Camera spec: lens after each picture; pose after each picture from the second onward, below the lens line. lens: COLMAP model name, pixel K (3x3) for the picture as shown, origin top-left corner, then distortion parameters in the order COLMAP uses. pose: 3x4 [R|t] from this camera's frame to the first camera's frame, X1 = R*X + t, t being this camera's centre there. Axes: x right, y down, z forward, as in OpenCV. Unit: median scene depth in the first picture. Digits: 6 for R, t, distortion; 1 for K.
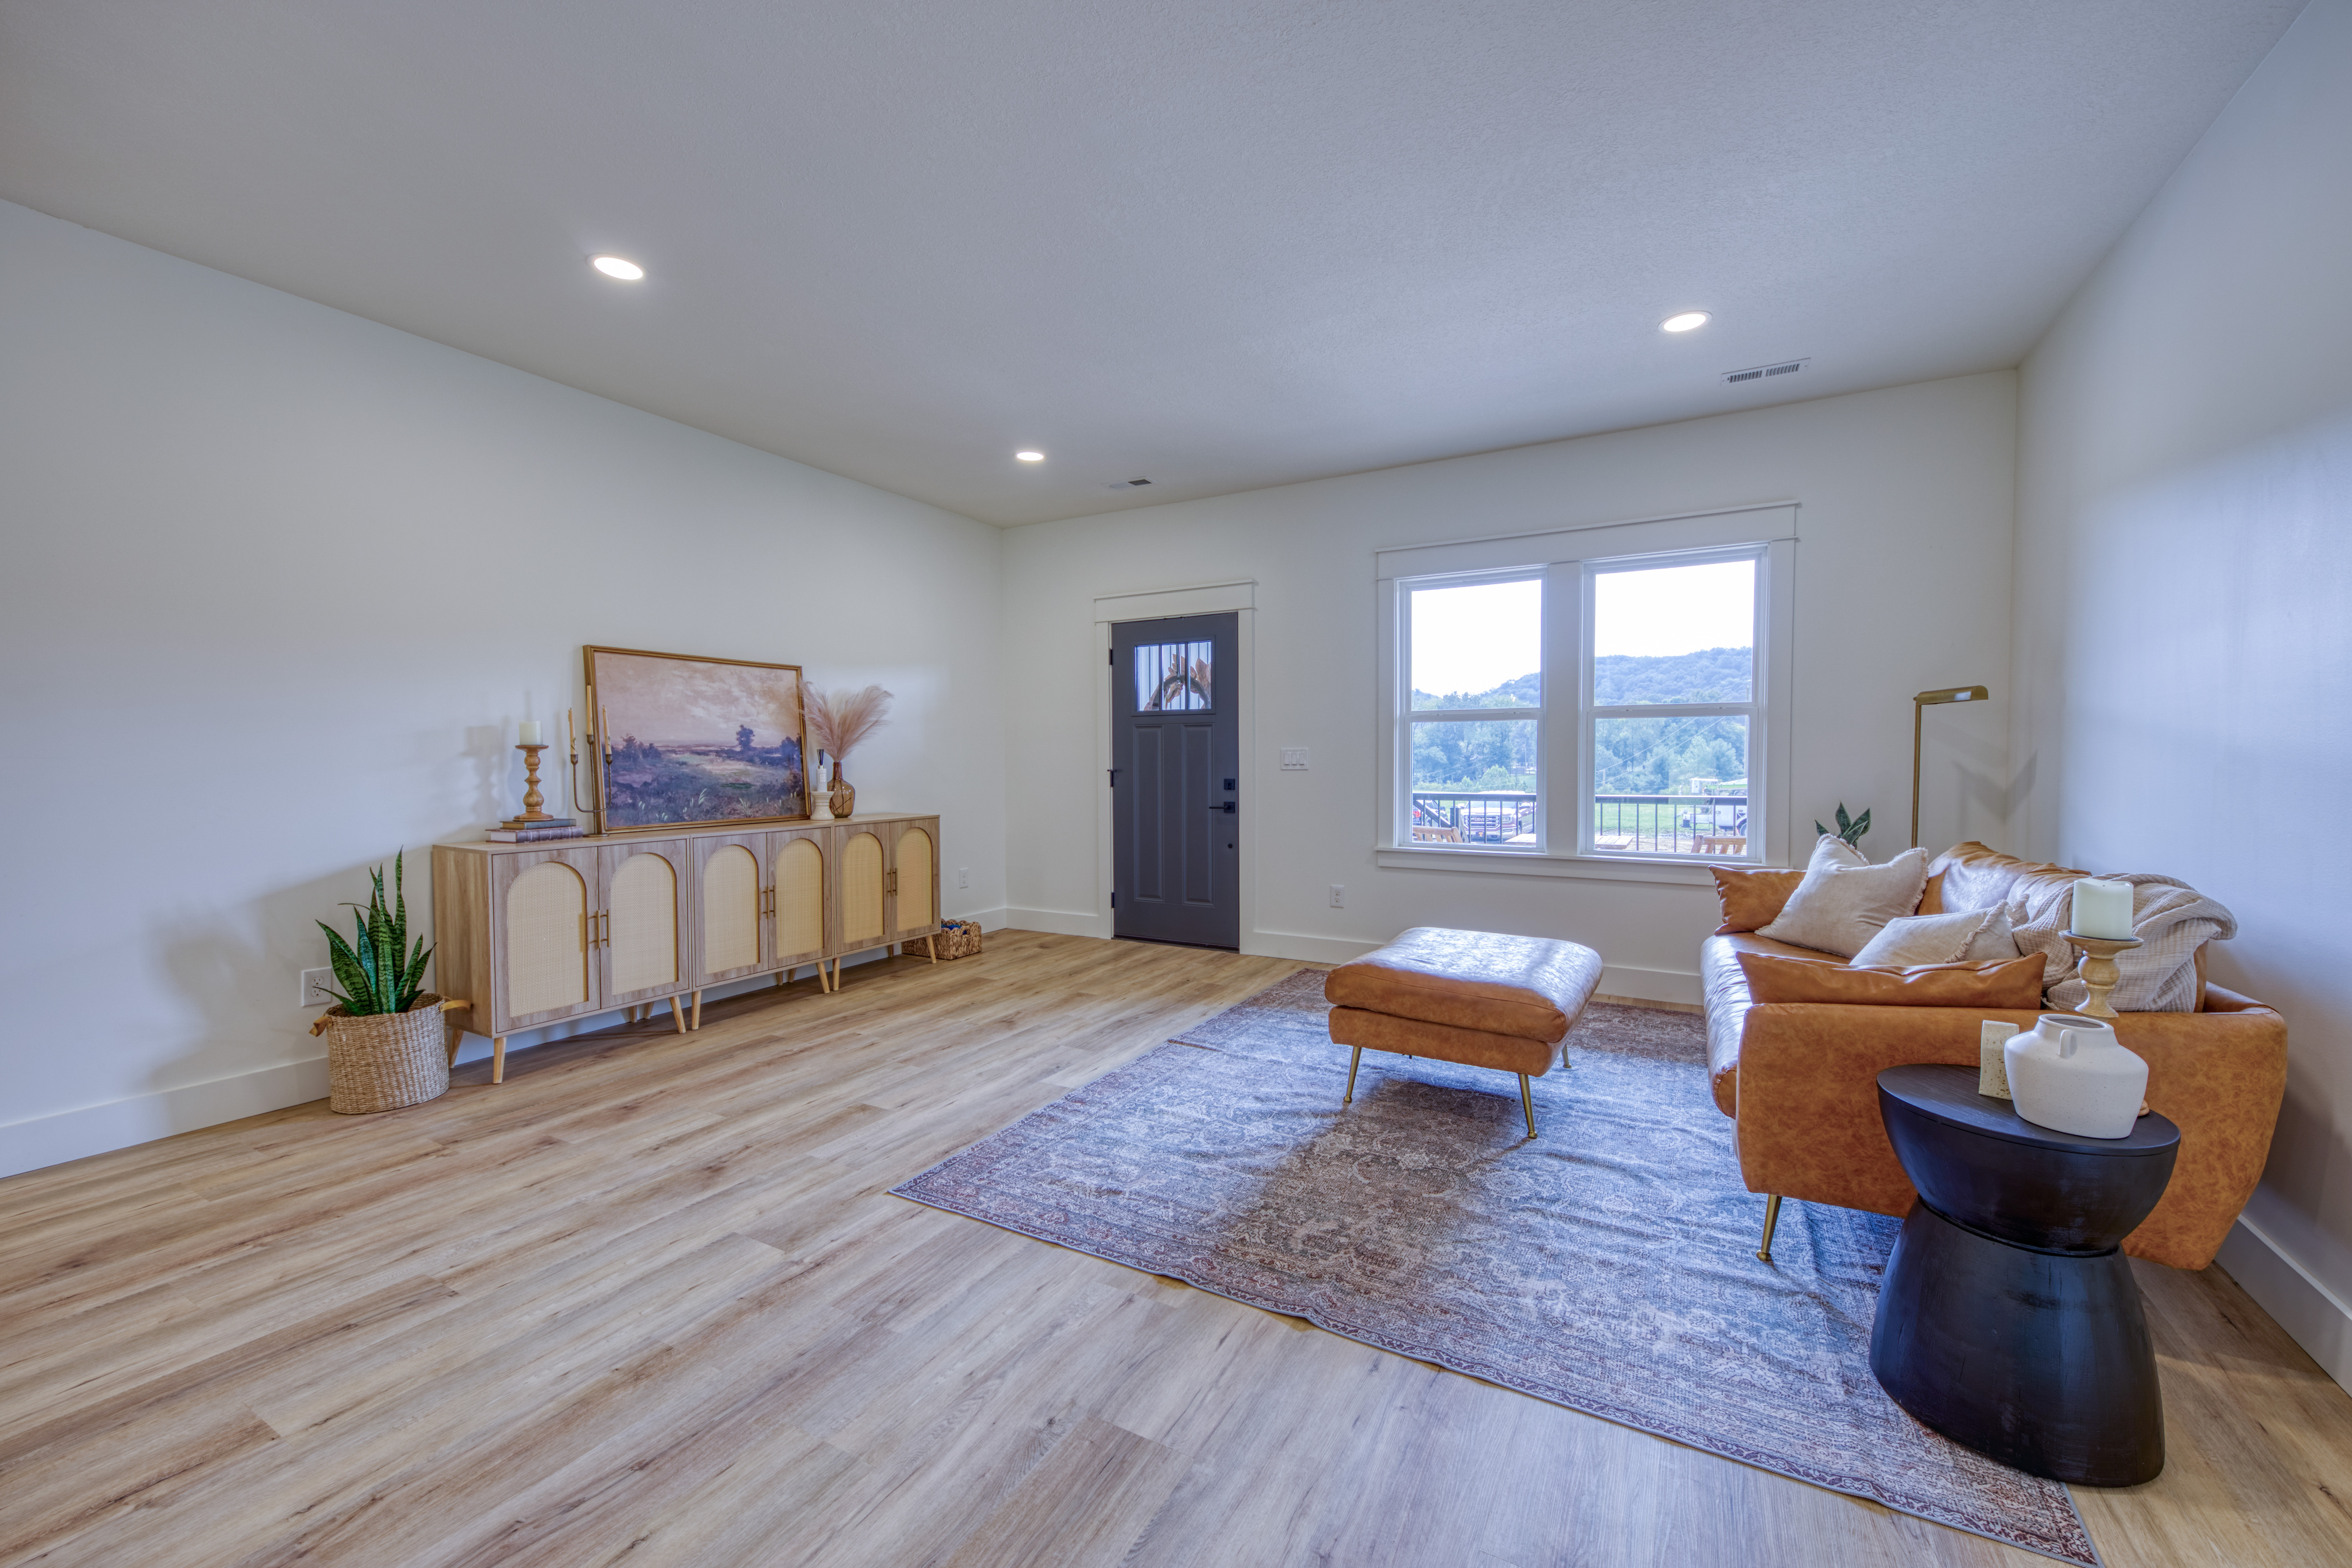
lens RADIAL K [[919.5, 0, 1186.9], [0, 919.5, 786.8], [0, 0, 1]] dist [0.017405, -0.006524]
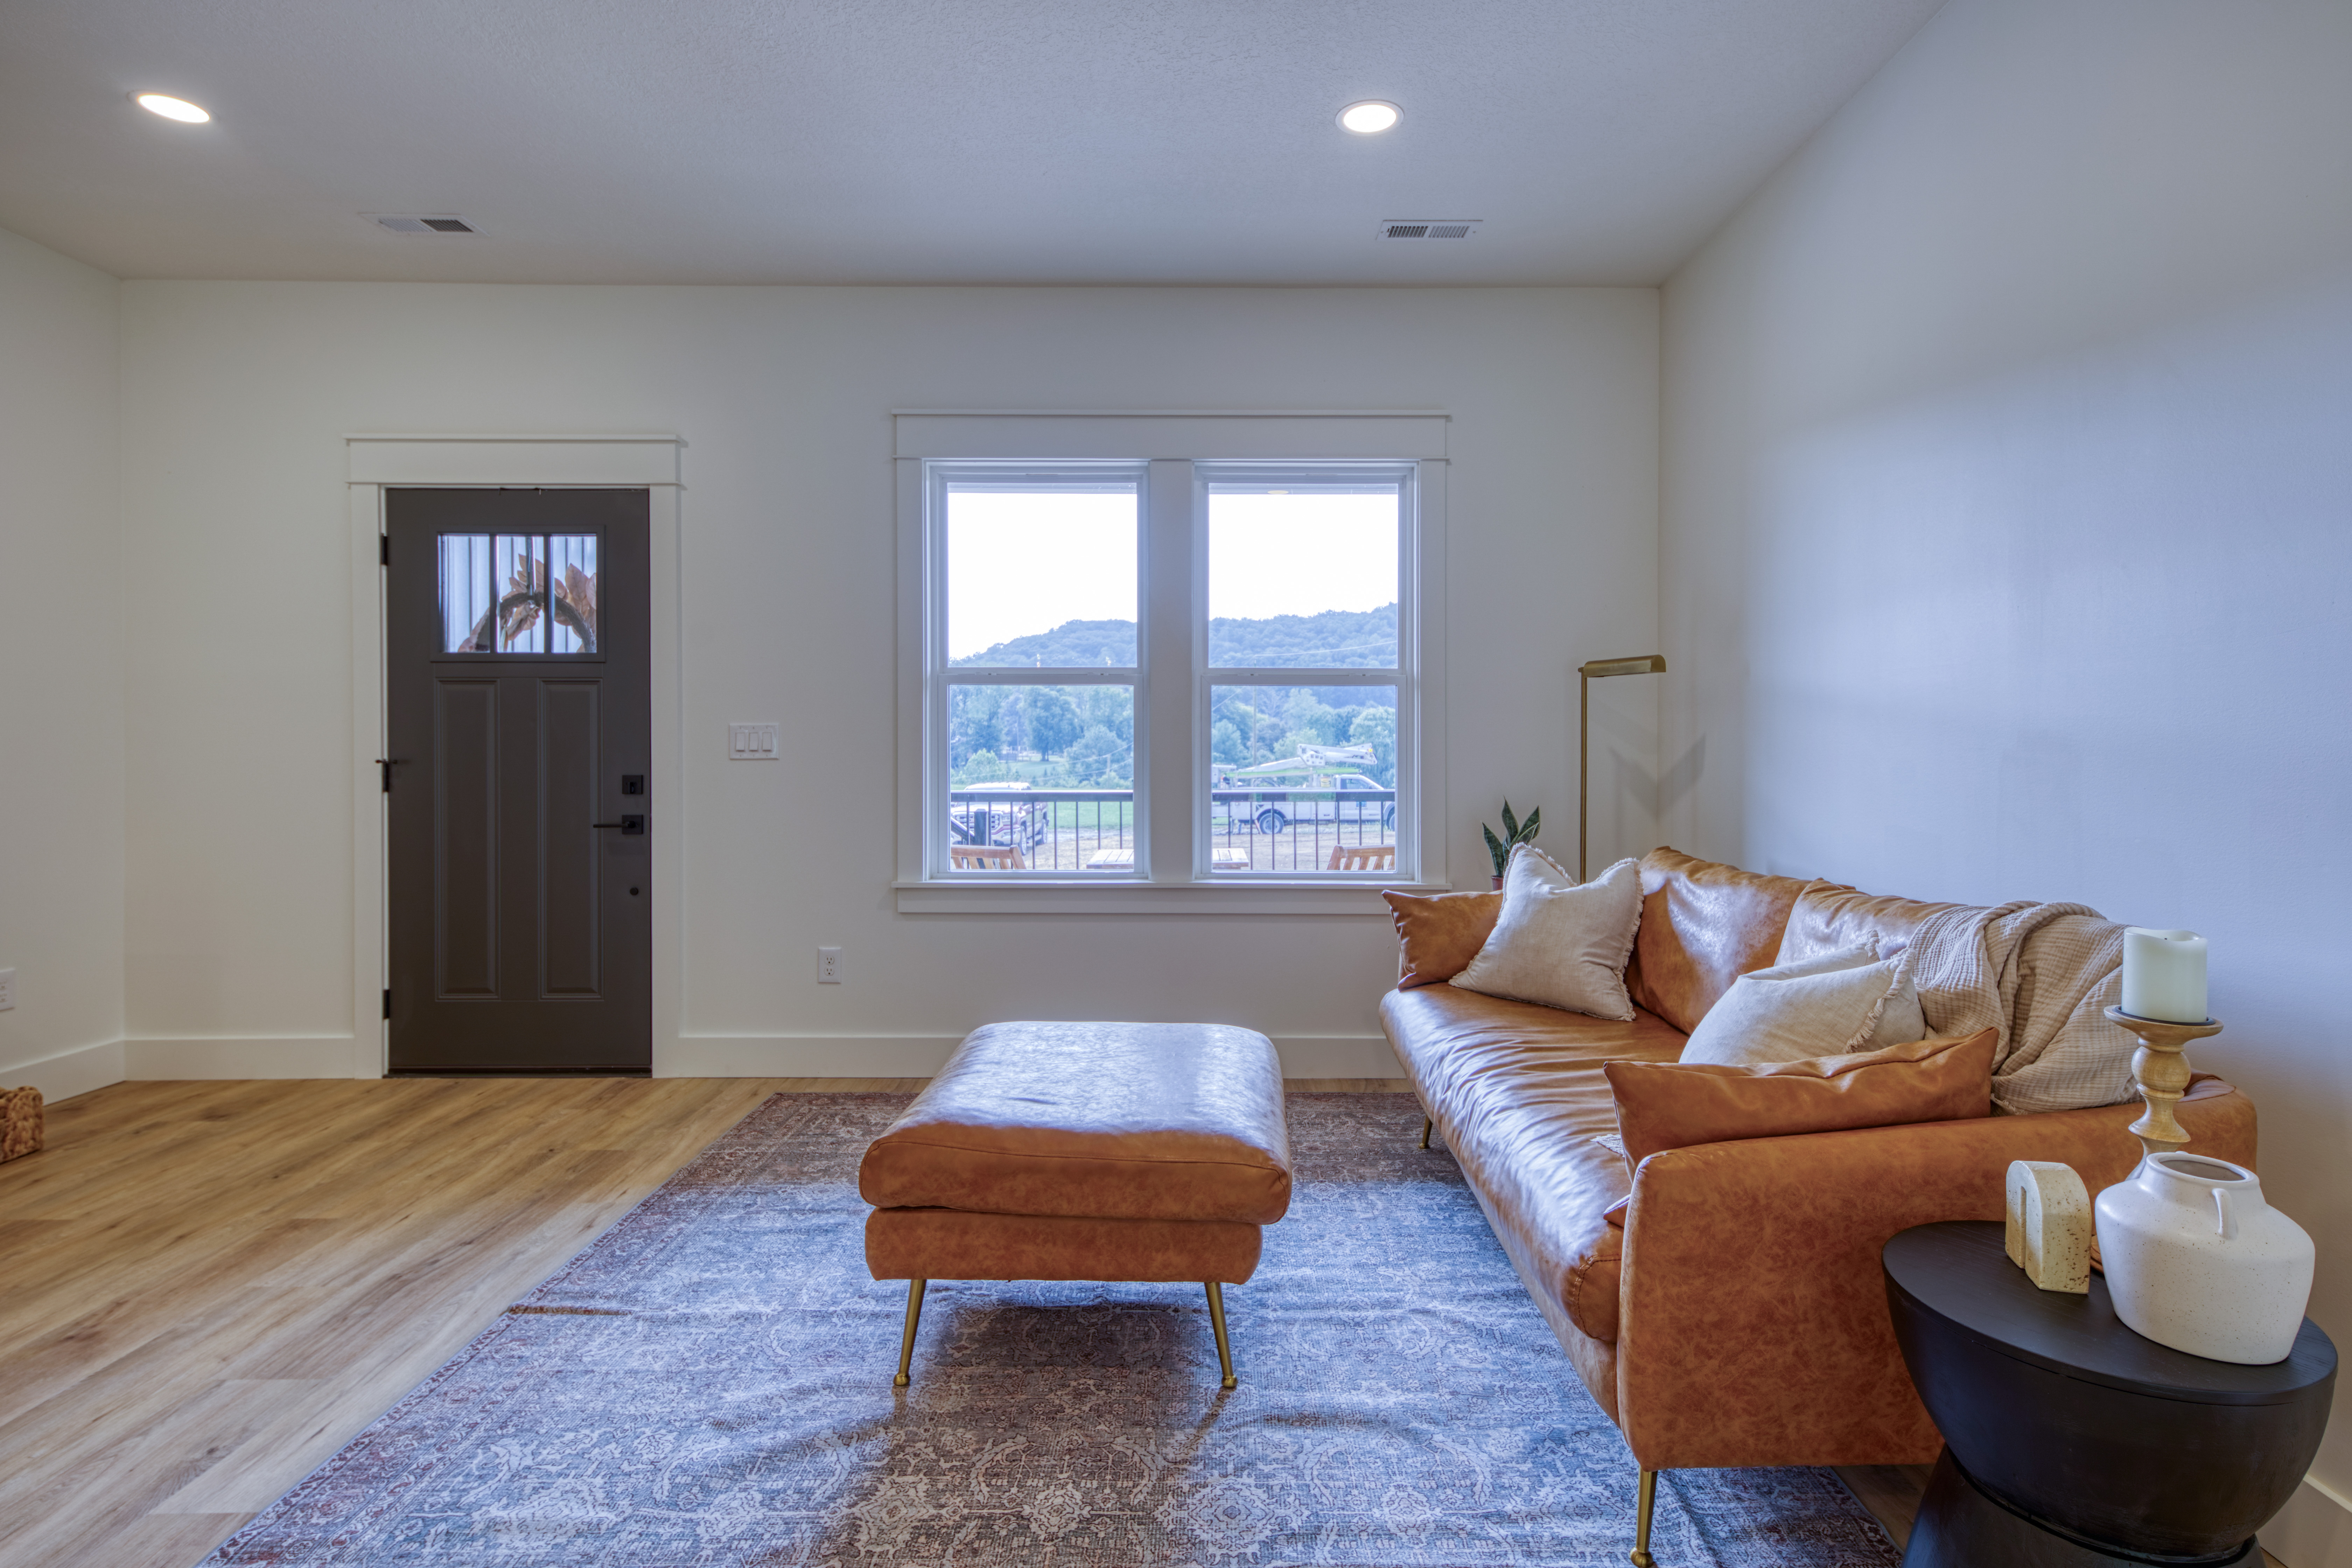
lens RADIAL K [[1191.9, 0, 1203.3], [0, 1191.9, 746.6], [0, 0, 1]] dist [0.013333, -0.000080]
pose [[0.873667, 0.001435, 0.486522, -0.009645], [0.011217, 0.999670, -0.023090, -0.008136], [-0.486395, 0.025631, 0.873363, 0.271600]]
